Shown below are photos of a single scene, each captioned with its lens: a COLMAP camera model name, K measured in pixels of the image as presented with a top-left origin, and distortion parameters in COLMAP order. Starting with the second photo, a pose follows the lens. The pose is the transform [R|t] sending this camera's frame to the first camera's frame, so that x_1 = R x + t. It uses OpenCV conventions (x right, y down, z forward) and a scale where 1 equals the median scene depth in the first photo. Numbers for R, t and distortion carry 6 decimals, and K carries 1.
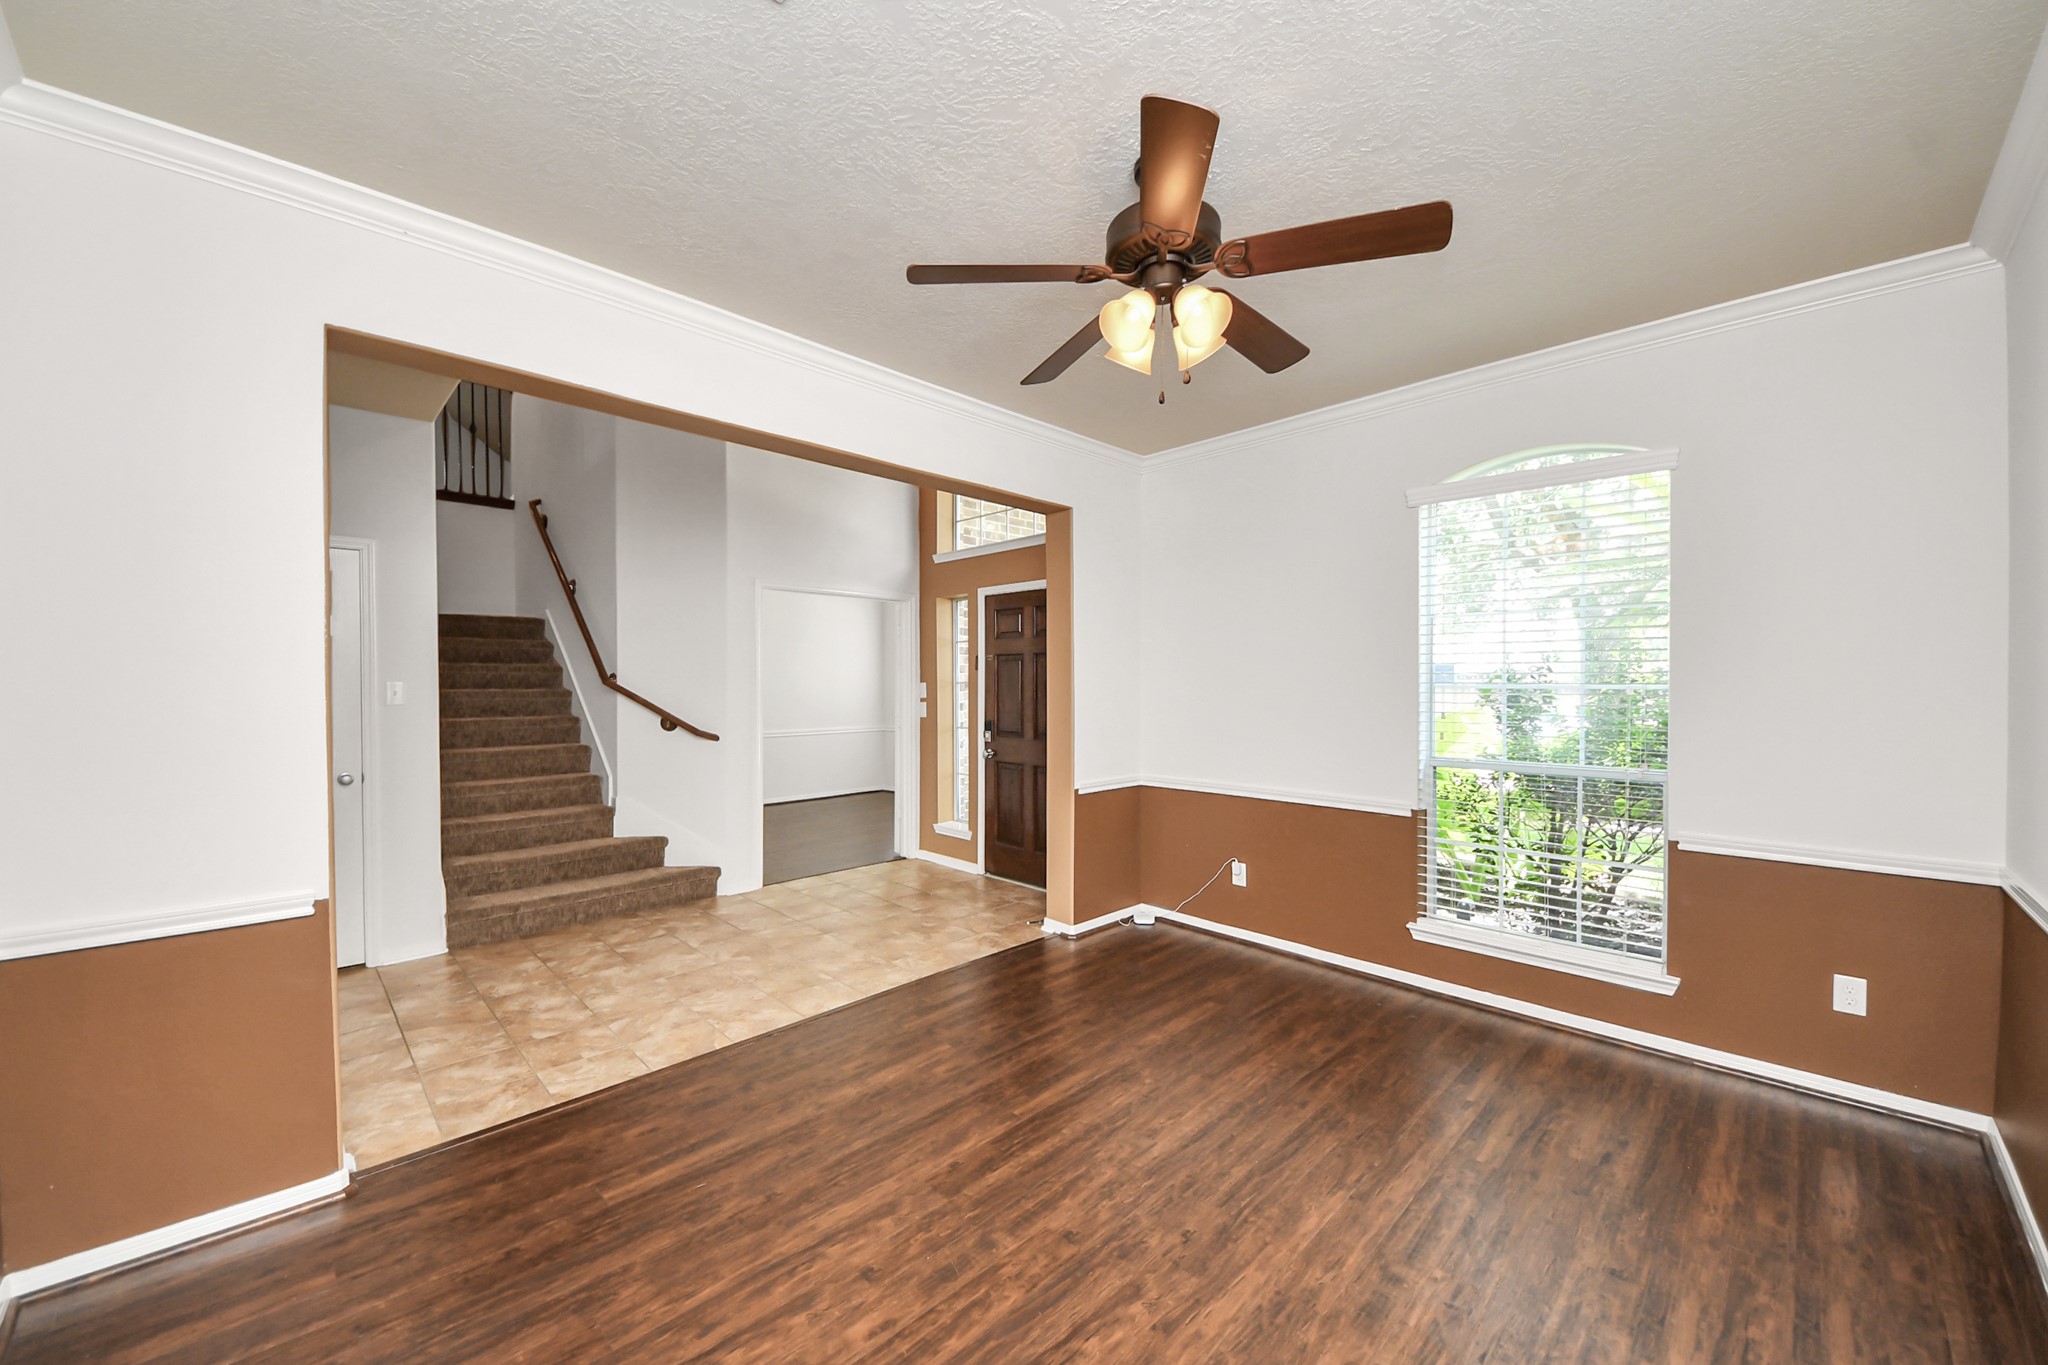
lens RADIAL K [[754.9, 0, 1030.9], [0, 754.9, 692.8], [0, 0, 1]] dist [0.032049, -0.019255]
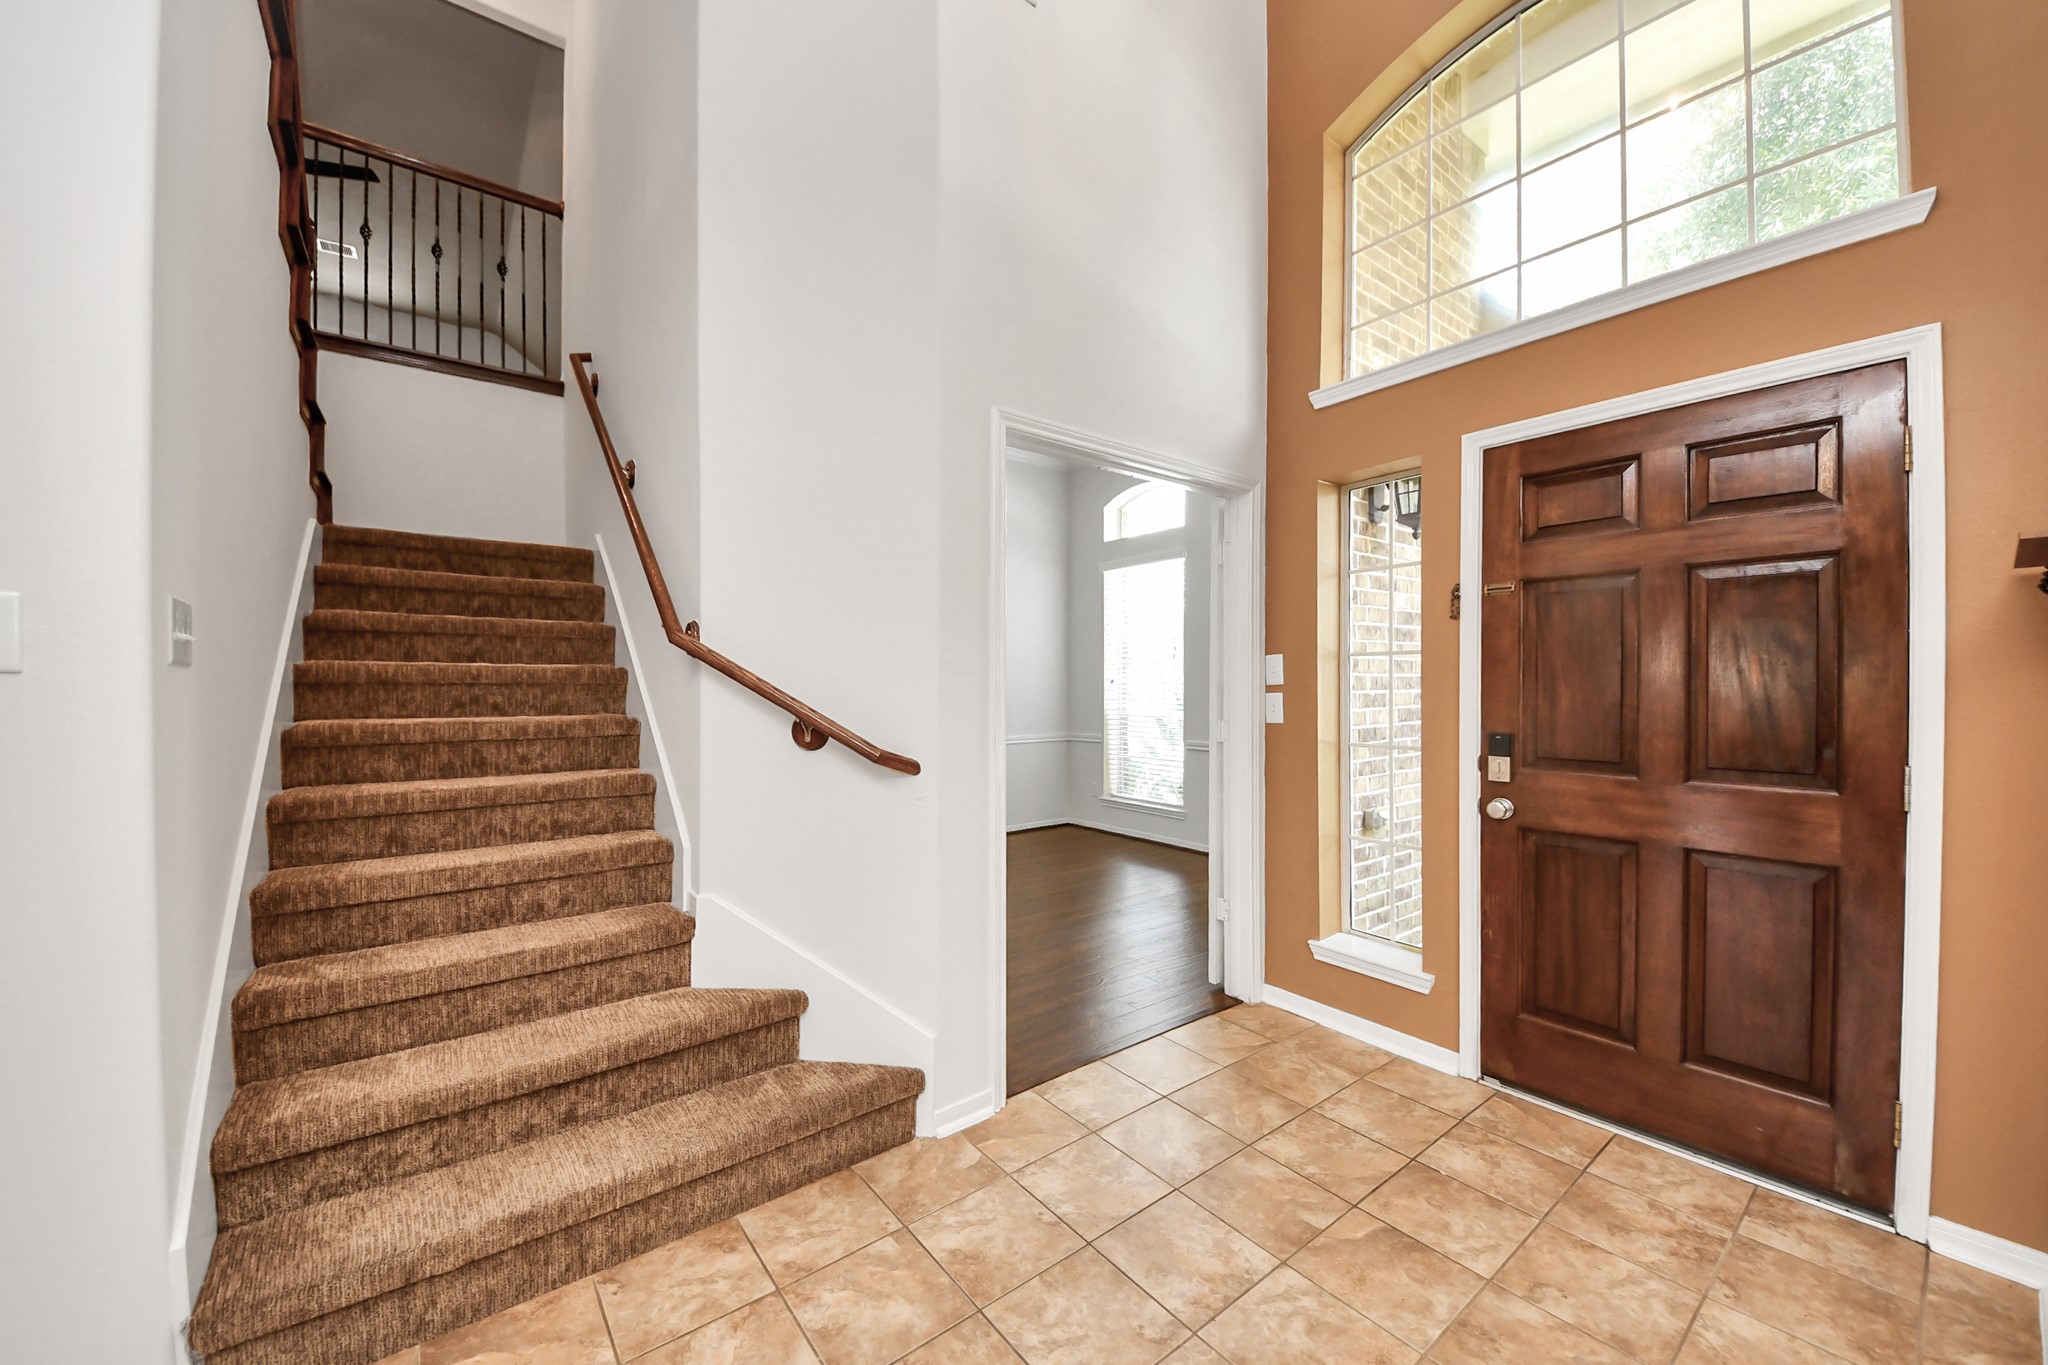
lens RADIAL K [[754.9, 0, 1030.9], [0, 754.9, 692.8], [0, 0, 1]] dist [0.032049, -0.019255]
pose [[0.993413, 0.002106, -0.114573, -0.361459], [-0.002455, 0.999993, -0.002904, 0.021177], [0.114566, 0.003166, 0.993411, 0.698570]]
